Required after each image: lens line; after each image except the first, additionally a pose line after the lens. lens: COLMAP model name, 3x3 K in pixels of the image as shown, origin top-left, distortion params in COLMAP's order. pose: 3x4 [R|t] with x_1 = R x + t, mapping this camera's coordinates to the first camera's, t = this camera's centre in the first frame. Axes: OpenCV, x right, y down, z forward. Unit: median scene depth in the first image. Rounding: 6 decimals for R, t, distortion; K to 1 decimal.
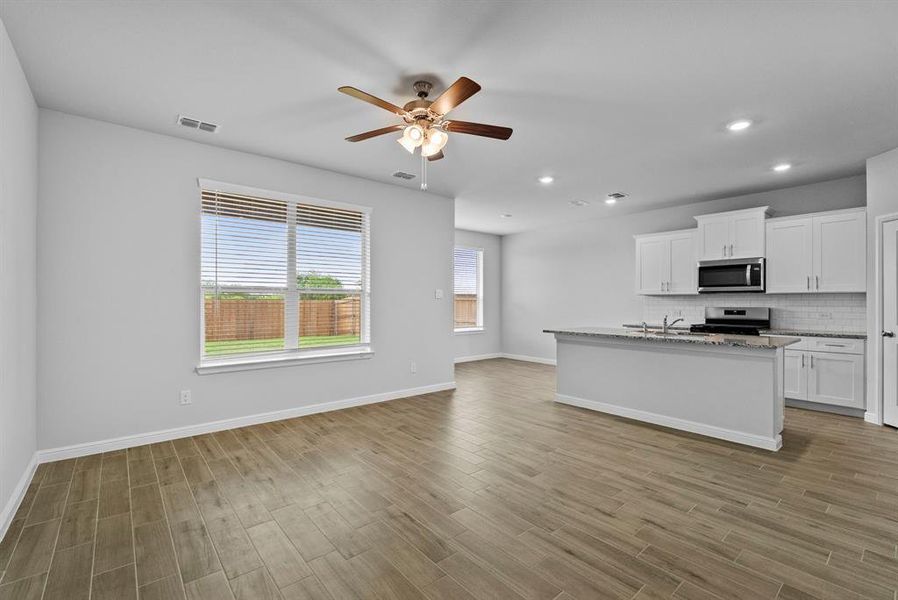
lens RADIAL K [[398.2, 0, 450.9], [0, 398.2, 297.8], [0, 0, 1]] dist [-0.005268, 0.000090]
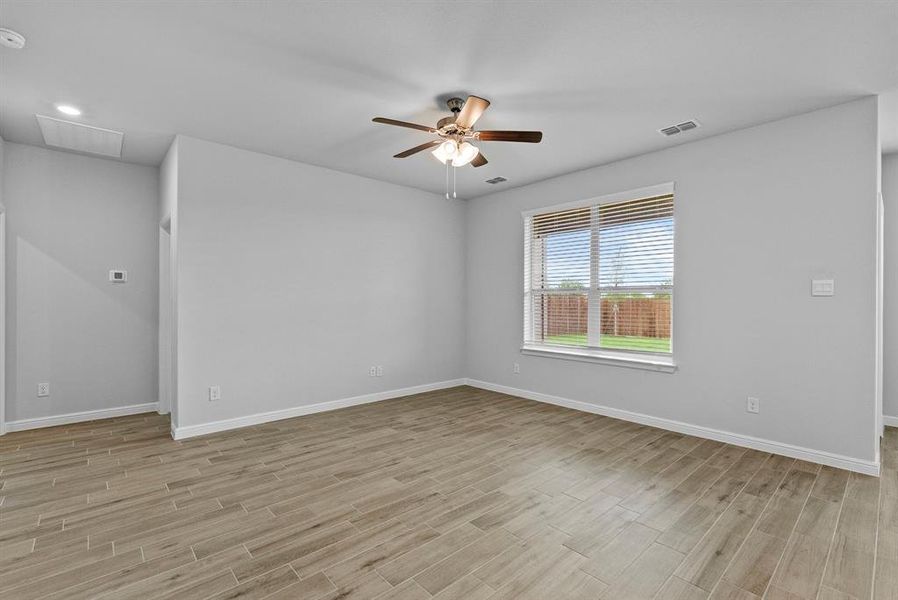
lens RADIAL K [[398.2, 0, 449.9], [0, 398.2, 300.2], [0, 0, 1]] dist [-0.005268, 0.000090]
pose [[0.036380, -0.000181, -0.999338, 0.695323], [0.010685, 0.999943, 0.000208, 0.002713], [0.999281, -0.010685, 0.036380, 0.650886]]
